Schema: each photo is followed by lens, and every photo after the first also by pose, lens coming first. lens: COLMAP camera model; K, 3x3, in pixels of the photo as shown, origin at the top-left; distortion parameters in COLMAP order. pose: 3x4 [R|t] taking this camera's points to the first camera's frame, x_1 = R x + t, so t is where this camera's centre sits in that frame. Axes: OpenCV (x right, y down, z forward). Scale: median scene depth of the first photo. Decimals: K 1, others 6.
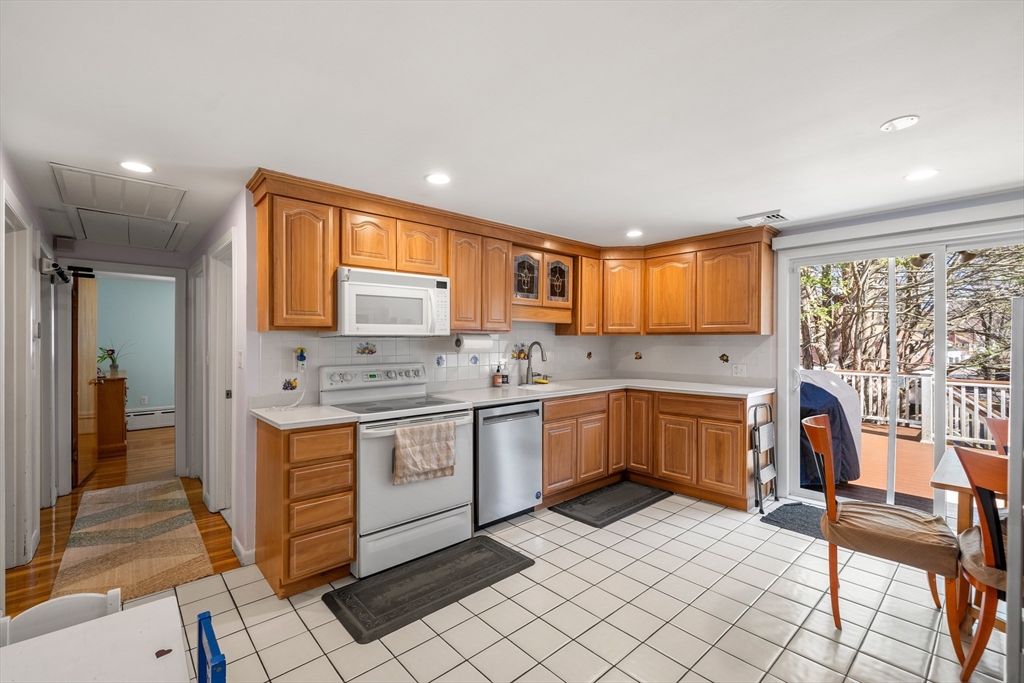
lens RADIAL K [[440.1, 0, 512.0], [0, 440.1, 341.5], [0, 0, 1]] dist [-0.000179, 0.000011]
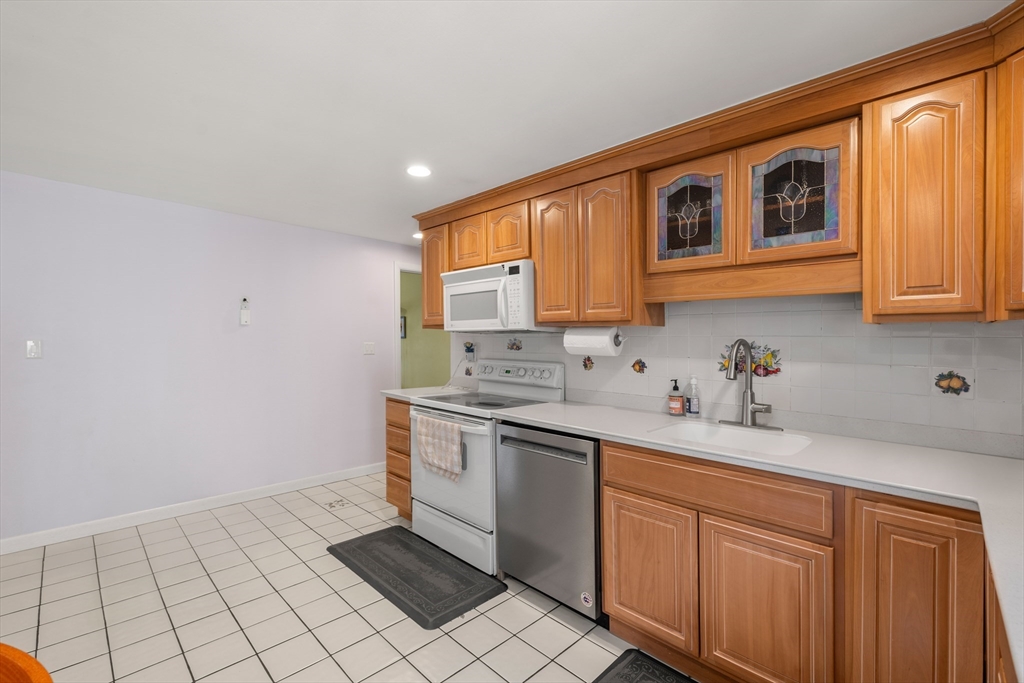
lens RADIAL K [[446.3, 0, 510.8], [0, 446.3, 350.7], [0, 0, 1]] dist [-0.001062, 0.000002]
pose [[0.056138, 0.027674, -0.998039, 0.693633], [-0.010483, 0.999577, 0.027127, 0.002687], [0.998368, 0.008939, 0.056404, 0.937725]]
